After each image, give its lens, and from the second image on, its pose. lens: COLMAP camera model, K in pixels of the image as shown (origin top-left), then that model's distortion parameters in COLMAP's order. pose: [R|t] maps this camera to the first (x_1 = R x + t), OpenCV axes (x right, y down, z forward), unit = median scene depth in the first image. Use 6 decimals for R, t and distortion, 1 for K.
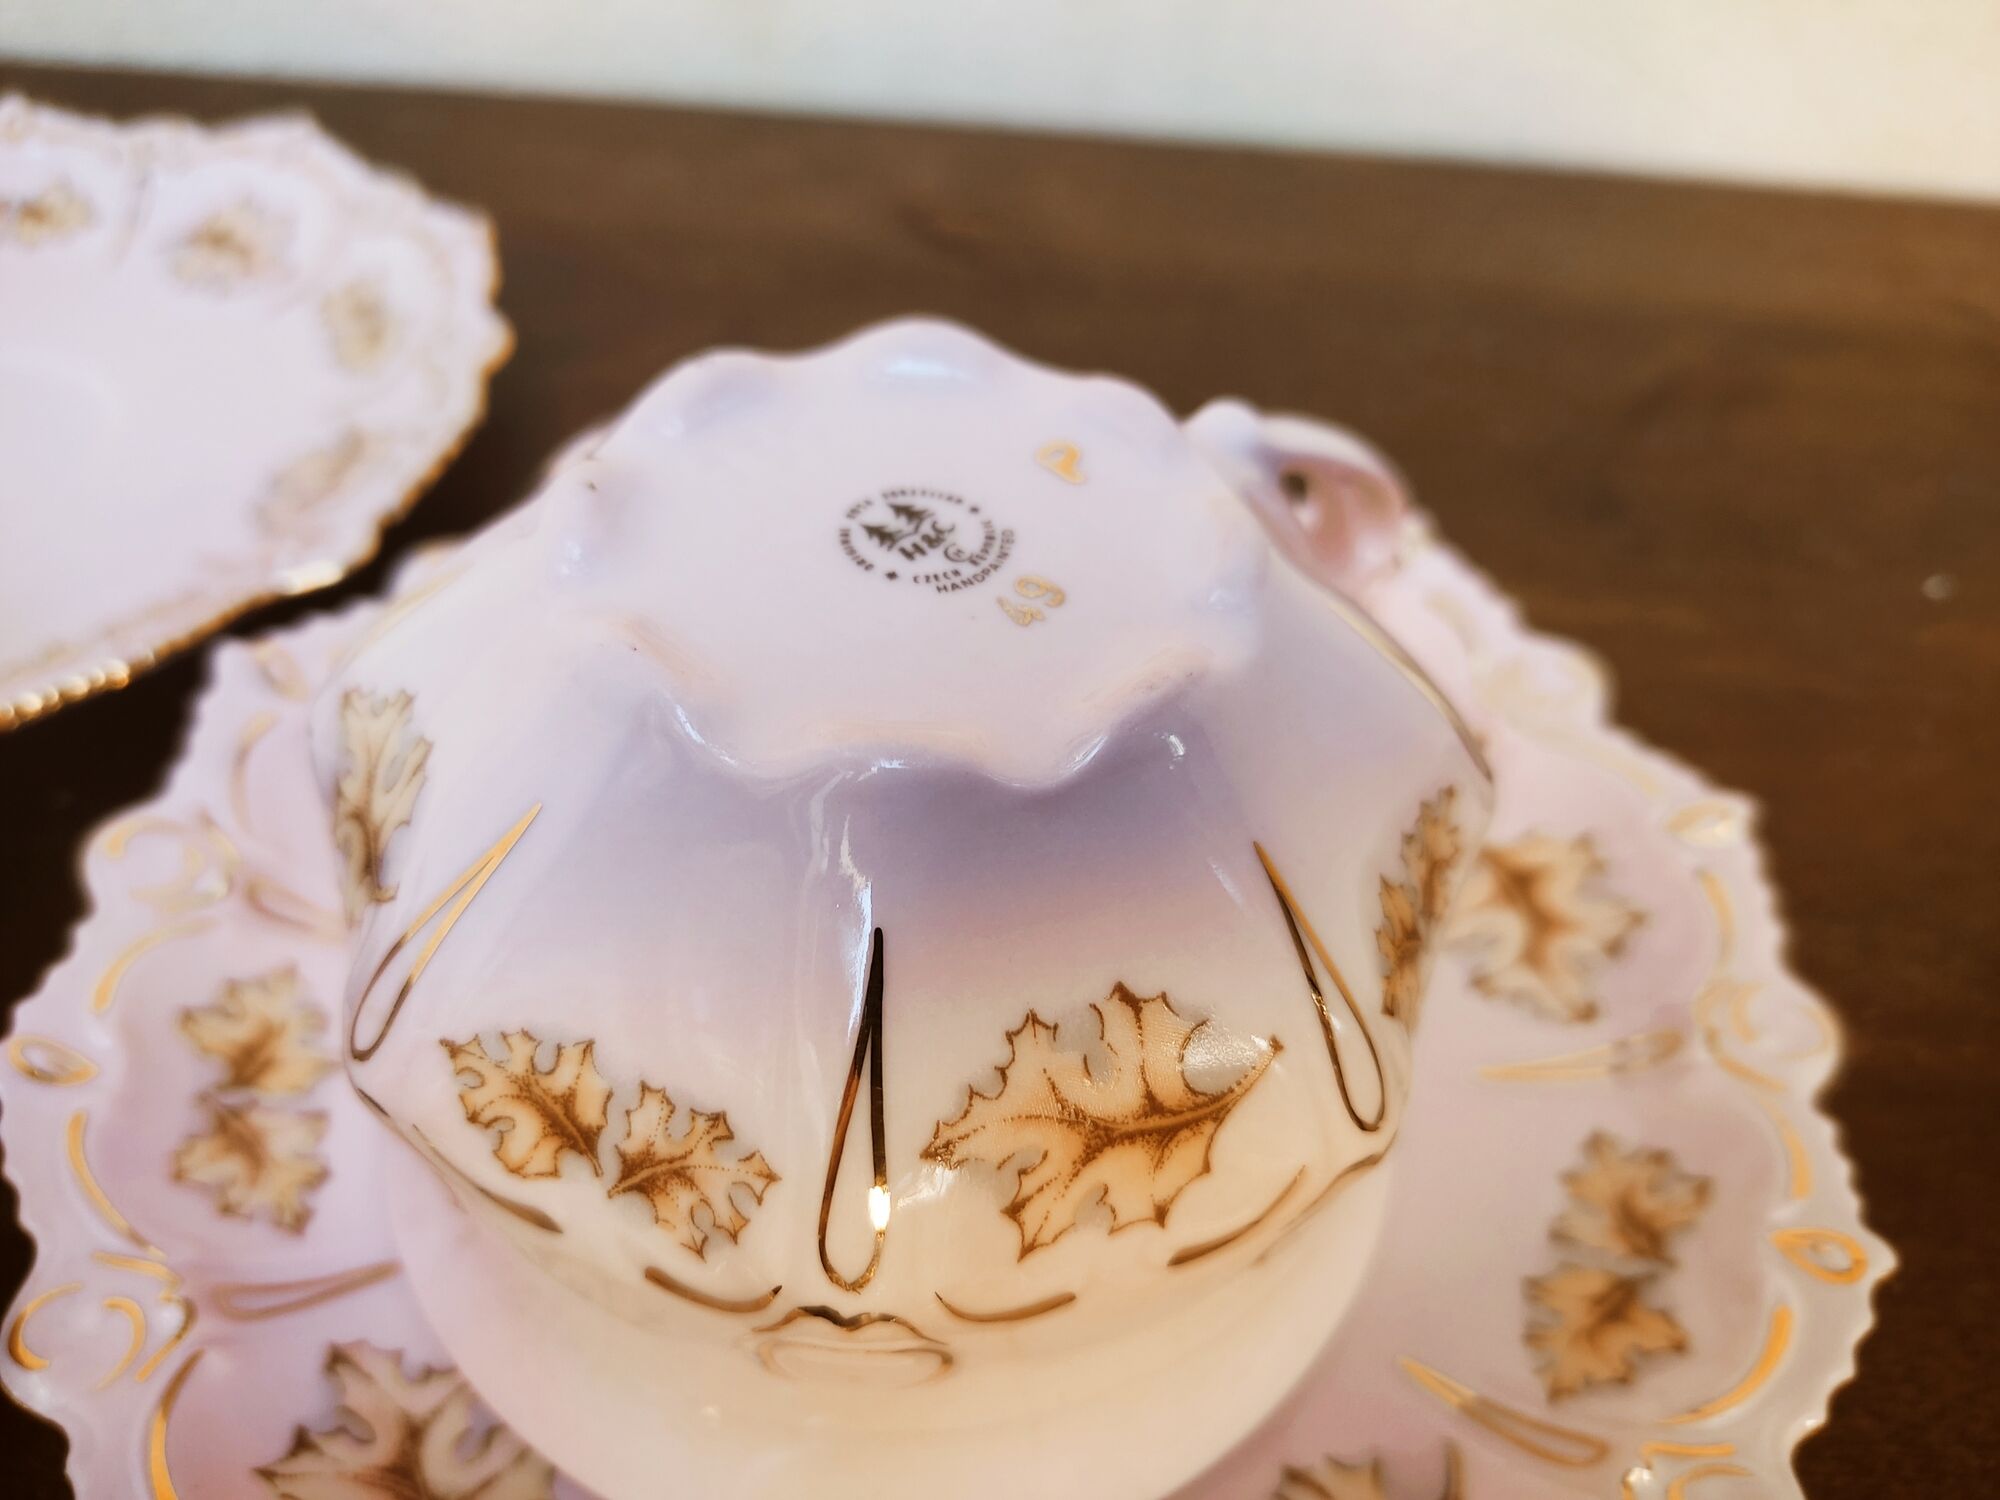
lens RADIAL K [[1475.7, 0, 1000.0], [0, 1475.7, 750.0], [0, 0, 1]] dist [-0.038231, -0.006655]
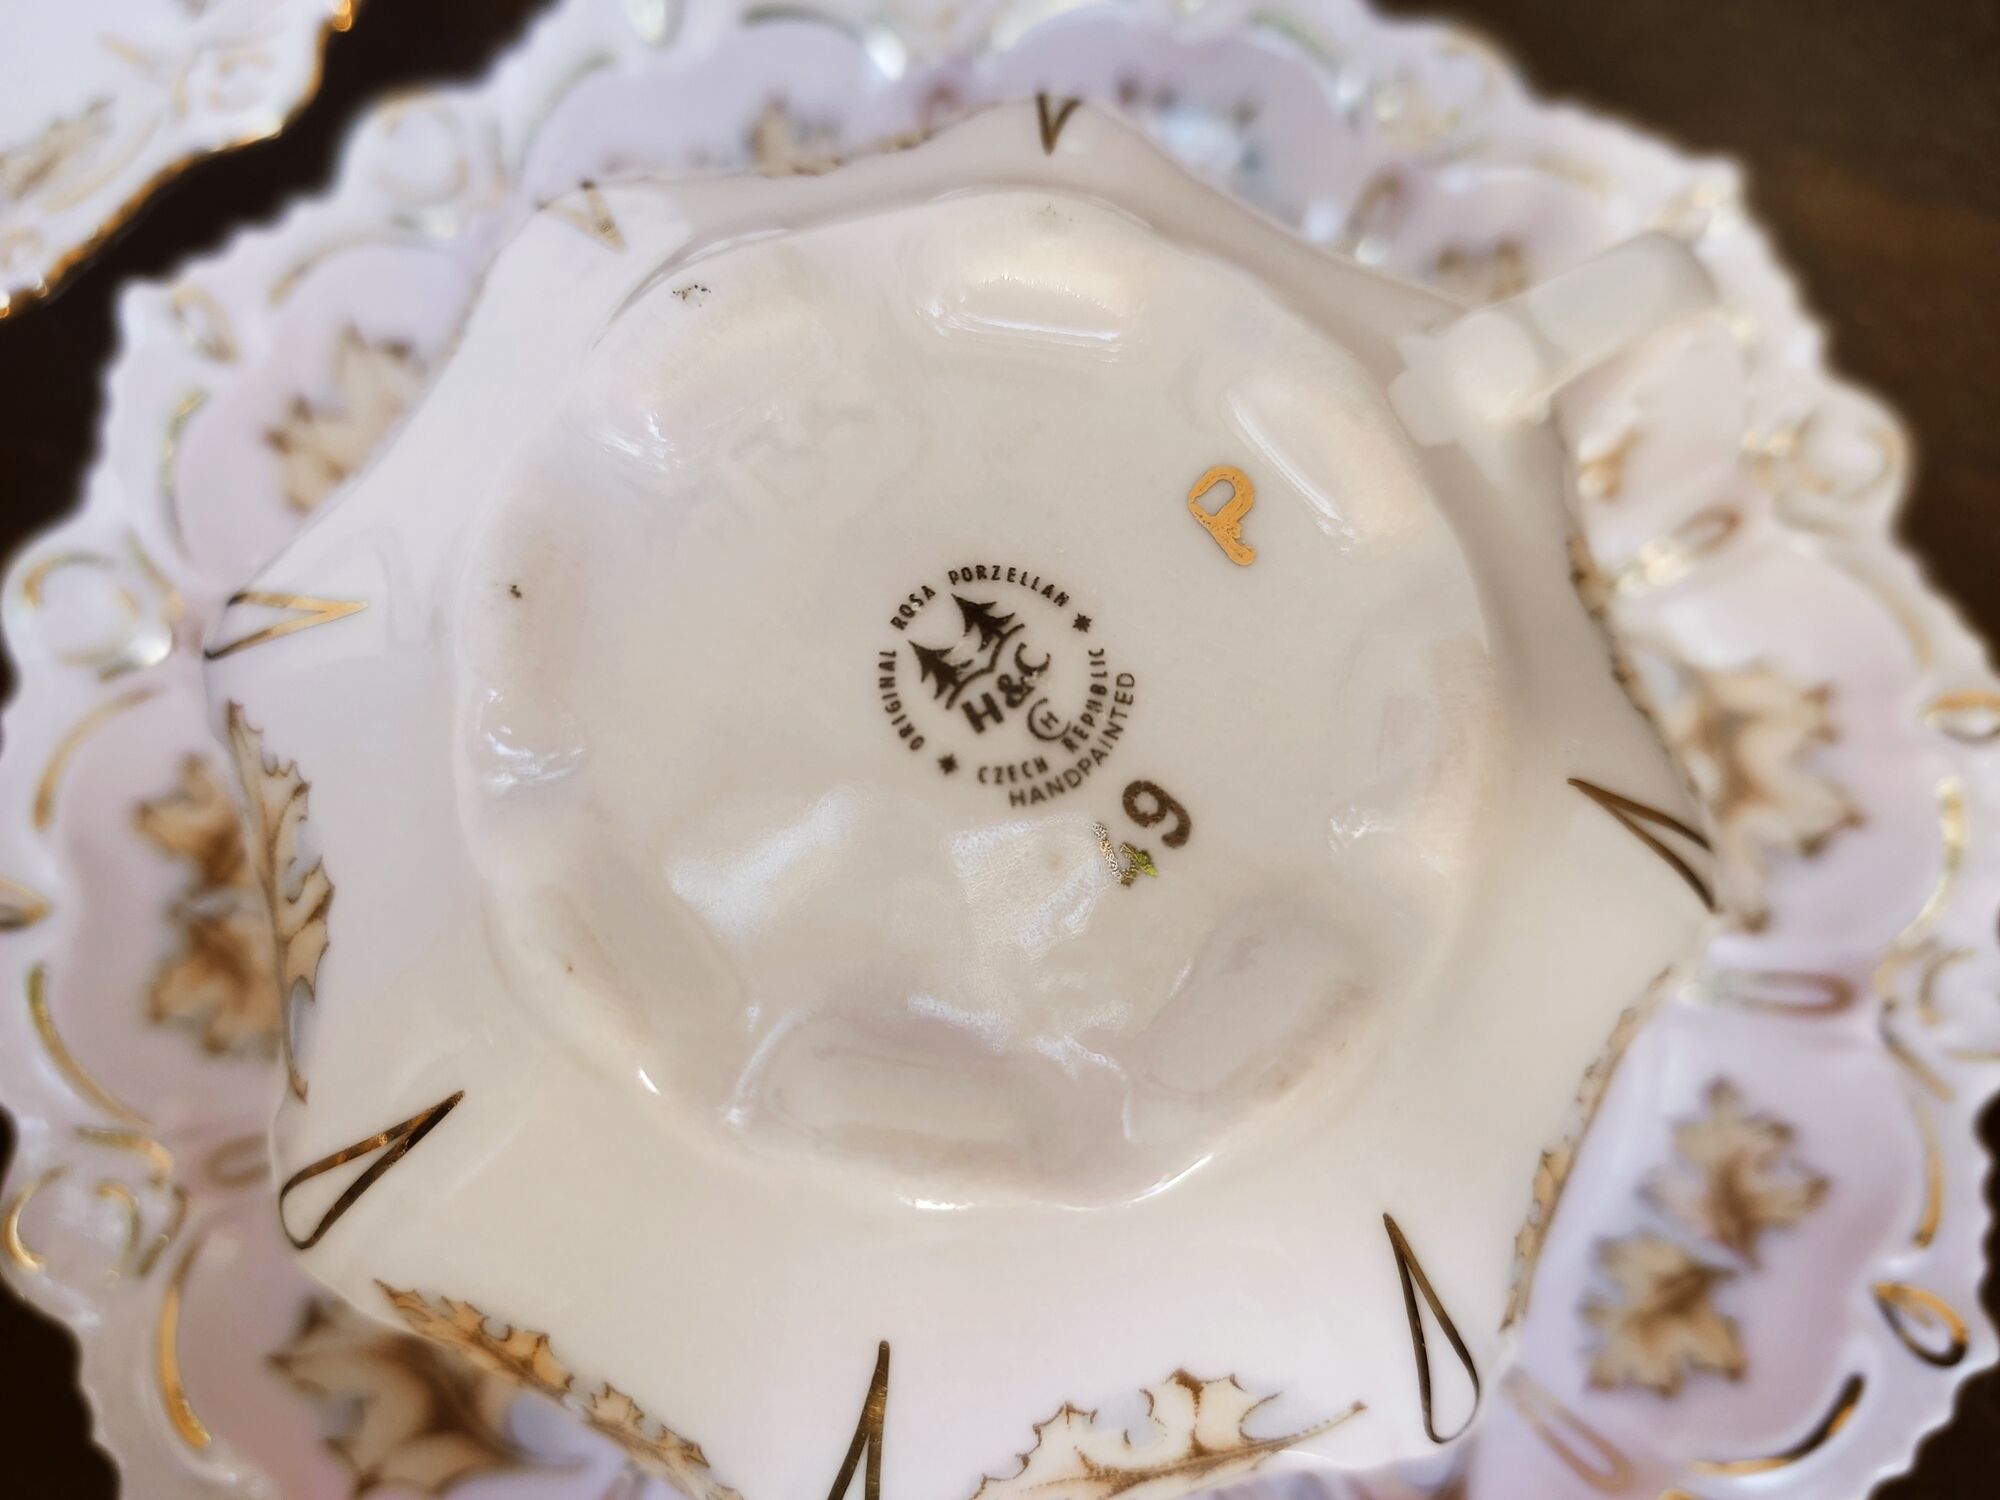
lens RADIAL K [[1527.0, 0, 1000.0], [0, 1527.0, 750.0], [0, 0, 1]] dist [-0.027807, 0.002079]
pose [[0.992553, 0.116426, -0.035819, -0.023586], [-0.083535, 0.864593, 0.495481, -0.470078], [0.088656, -0.488799, 0.867880, 0.372359]]
